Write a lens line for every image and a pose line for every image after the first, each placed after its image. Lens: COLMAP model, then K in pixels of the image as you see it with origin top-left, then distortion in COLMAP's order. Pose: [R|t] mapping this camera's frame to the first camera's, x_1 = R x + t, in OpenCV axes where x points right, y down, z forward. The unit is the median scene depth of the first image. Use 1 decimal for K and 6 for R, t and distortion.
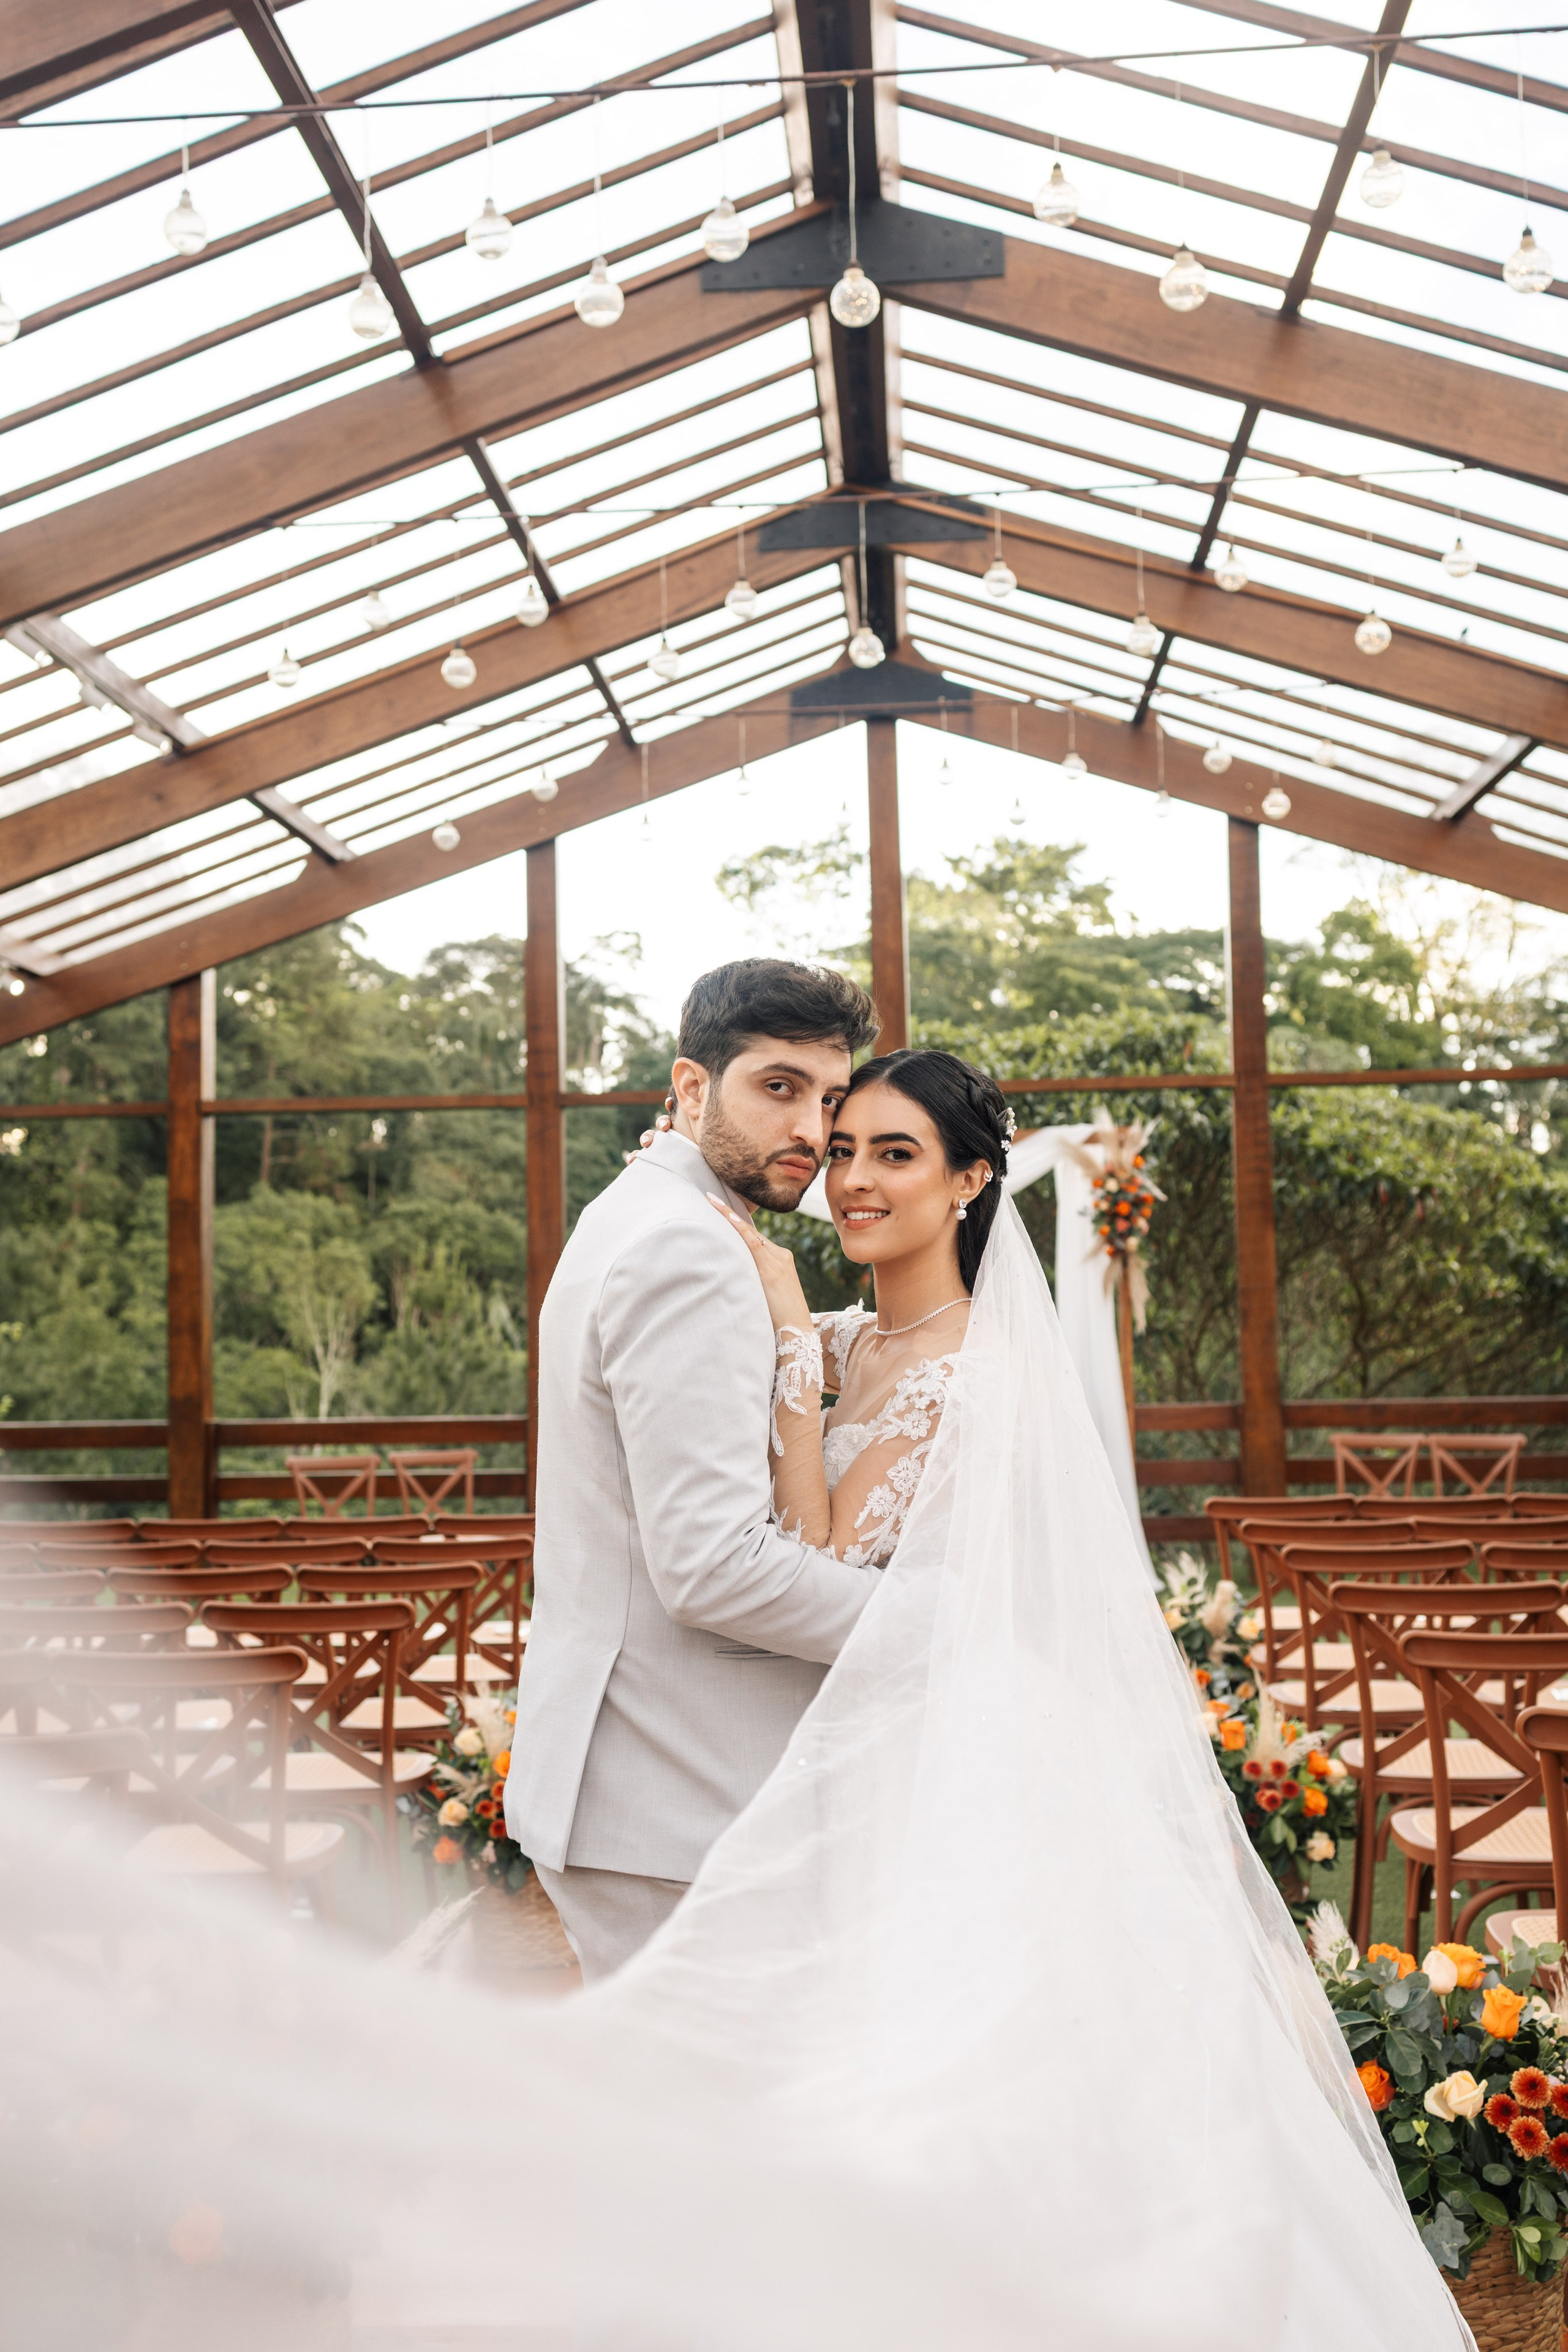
lens RADIAL K [[2296.3, 0, 798.5], [0, 2296.3, 1172.2], [0, 0, 1]] dist [-0.010753, -0.008083]
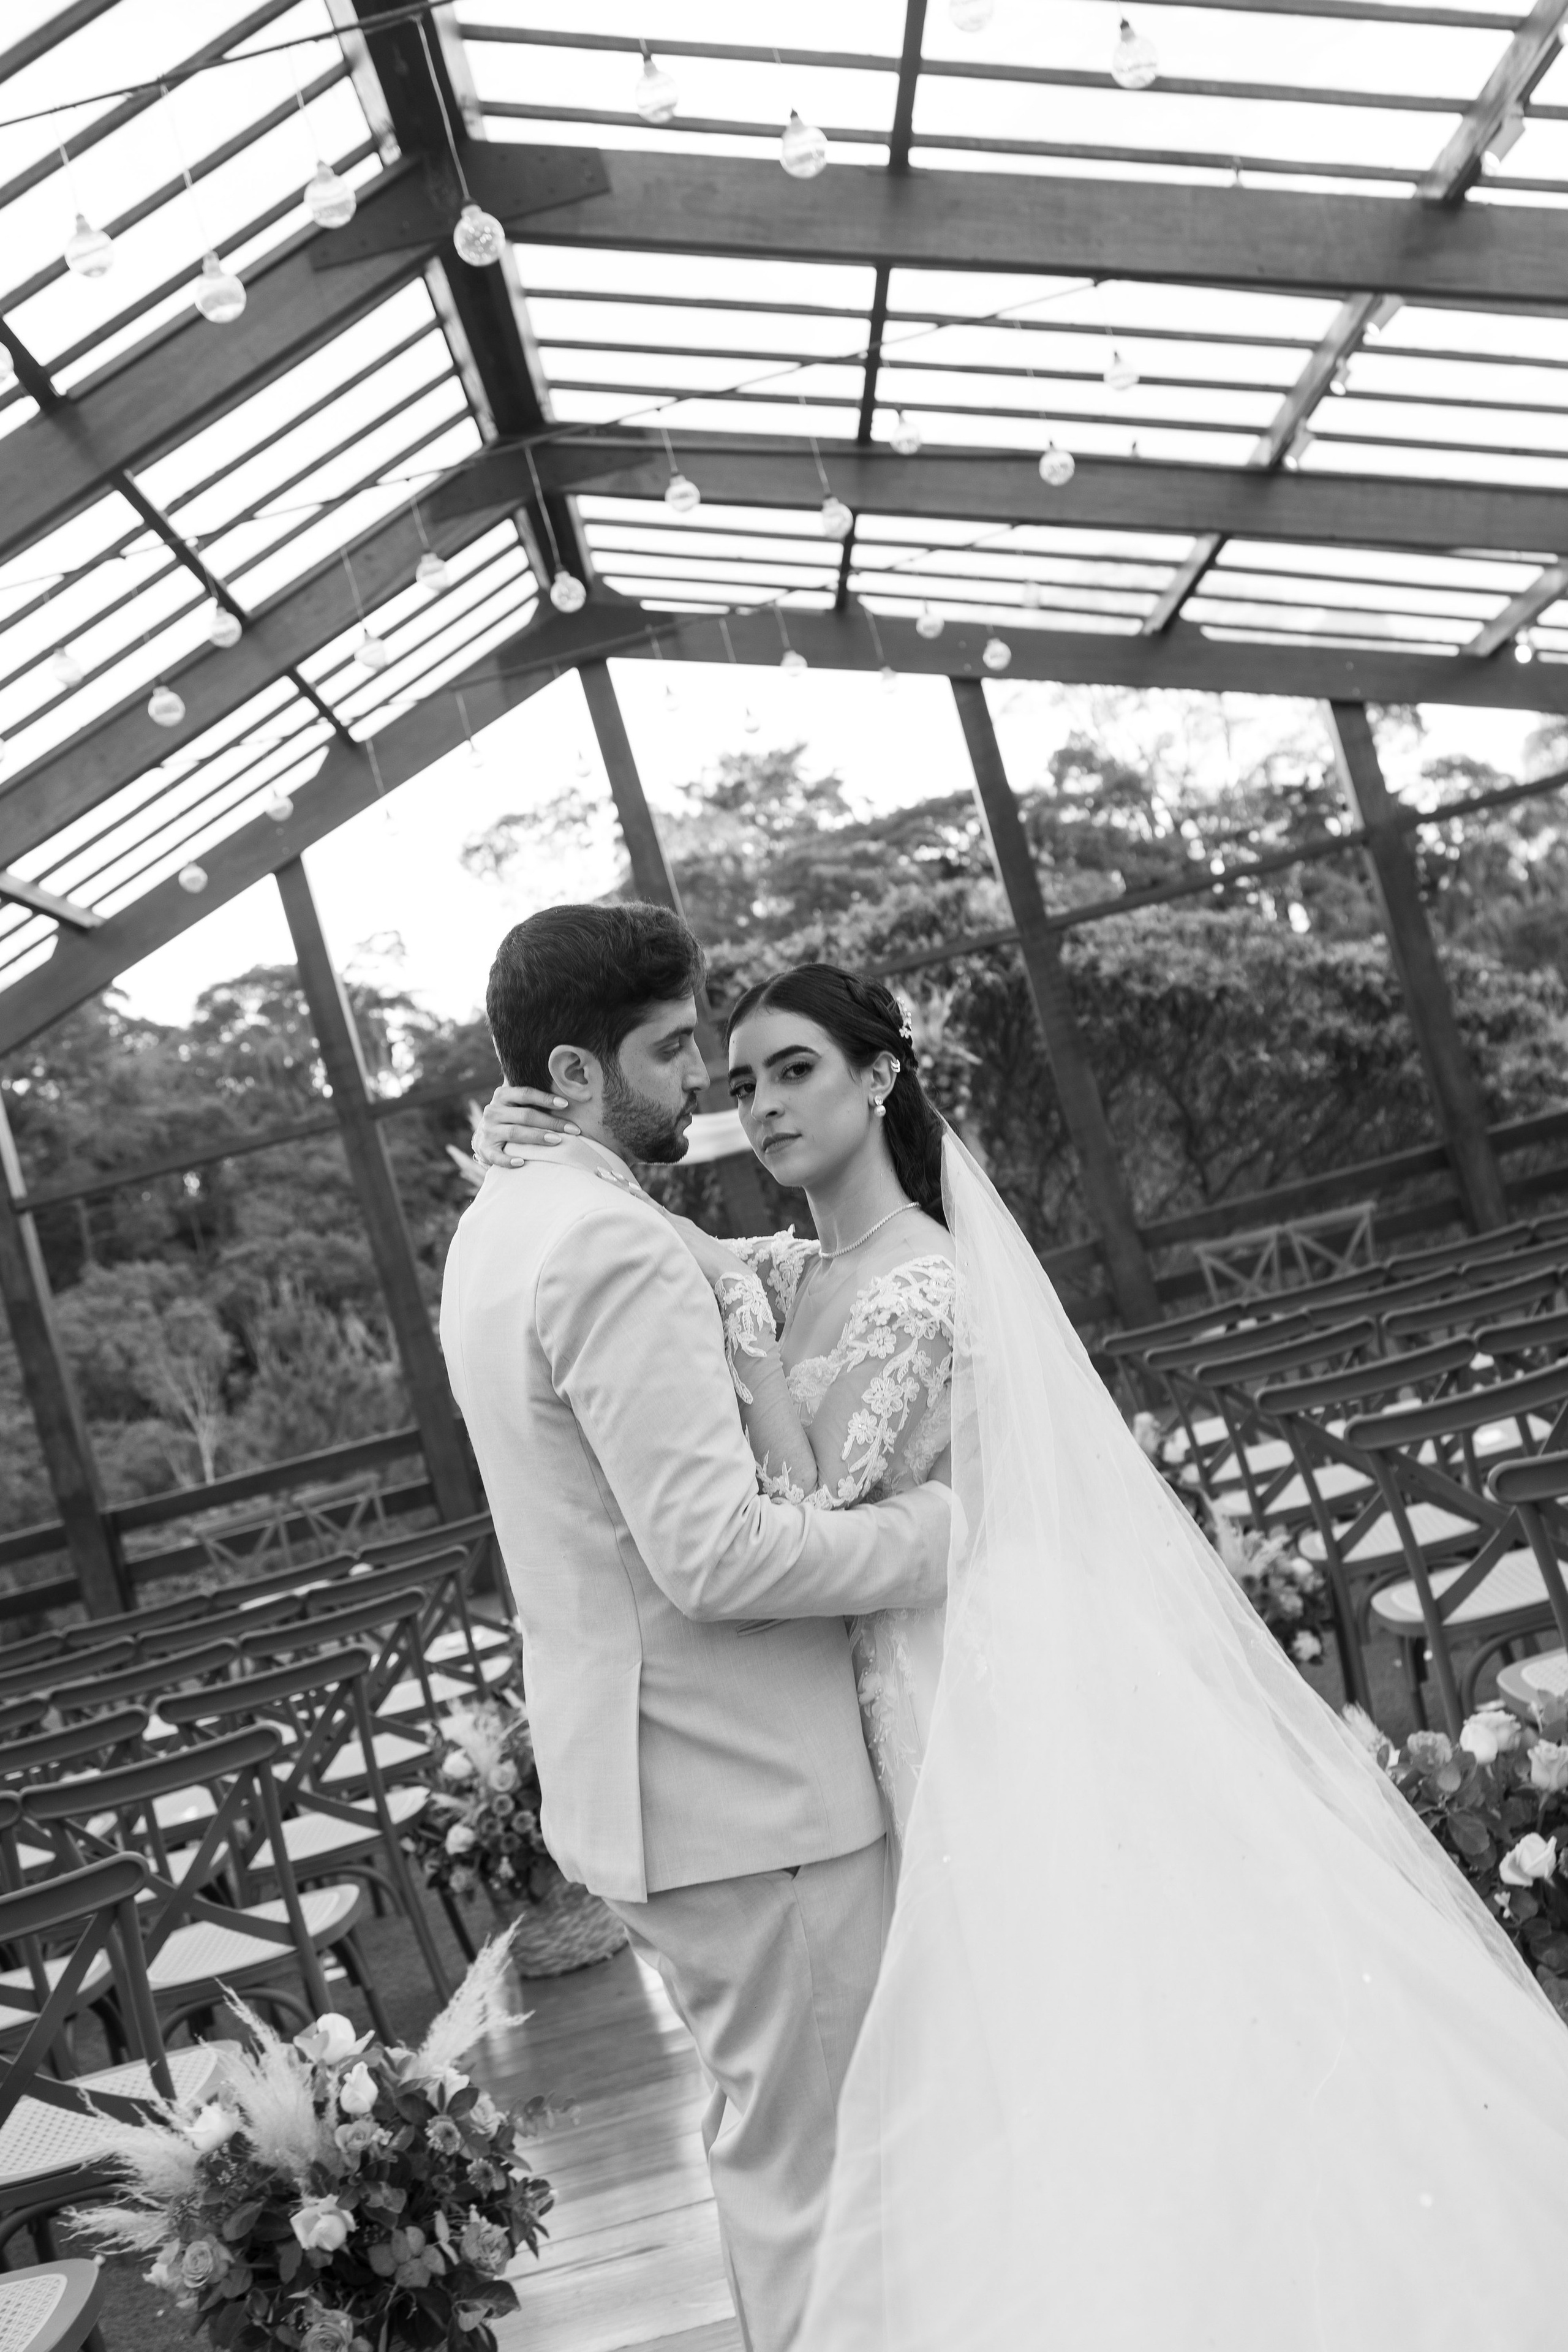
lens RADIAL K [[2243.9, 0, 784.0], [0, 2243.9, 1176.0], [0, 0, 1]] dist [0.001337, -0.011591]
pose [[0.967378, -0.242871, 0.072062, -0.007310], [0.240331, 0.969774, 0.042176, -0.001821], [-0.080127, -0.023482, 0.996508, 0.015502]]
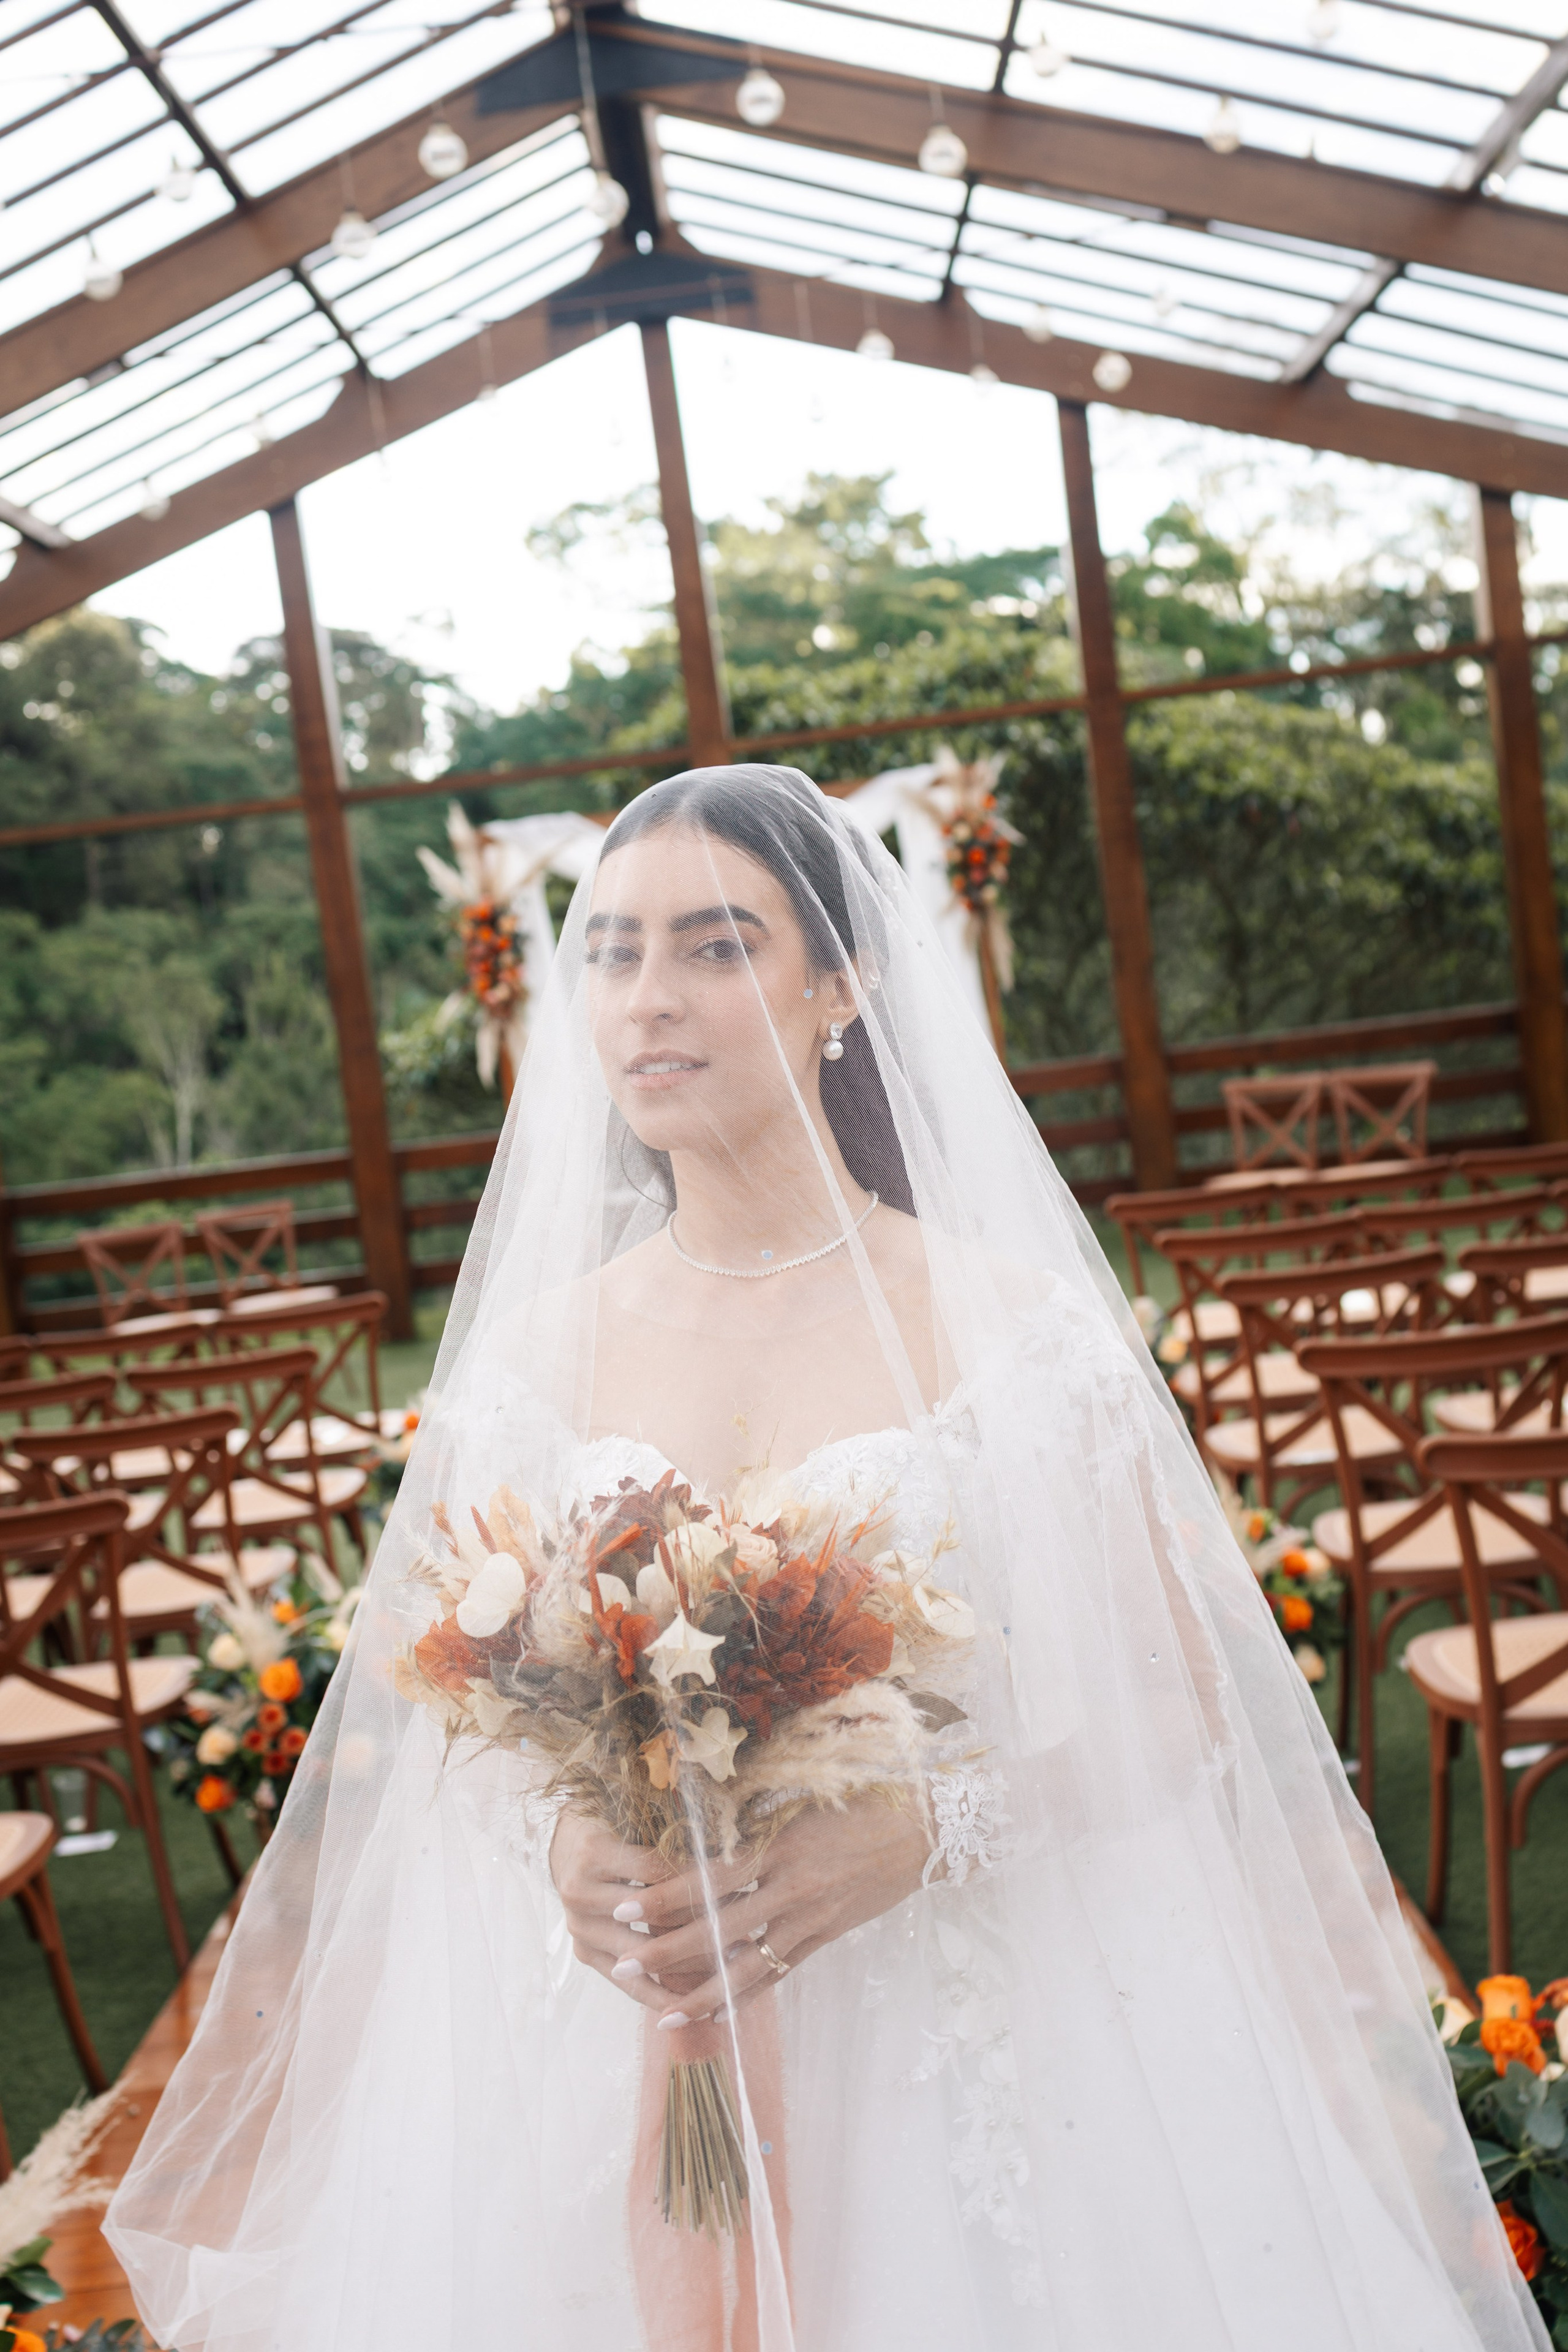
lens RADIAL K [[2168.1, 0, 777.9], [0, 2168.1, 1150.2], [0, 0, 1]] dist [-0.003448, -0.012790]
pose [[0.993419, -0.106965, 0.040946, 0.014716], [0.099653, 0.983445, 0.151344, -0.006902], [-0.056457, -0.146268, 0.987633, 0.129709]]
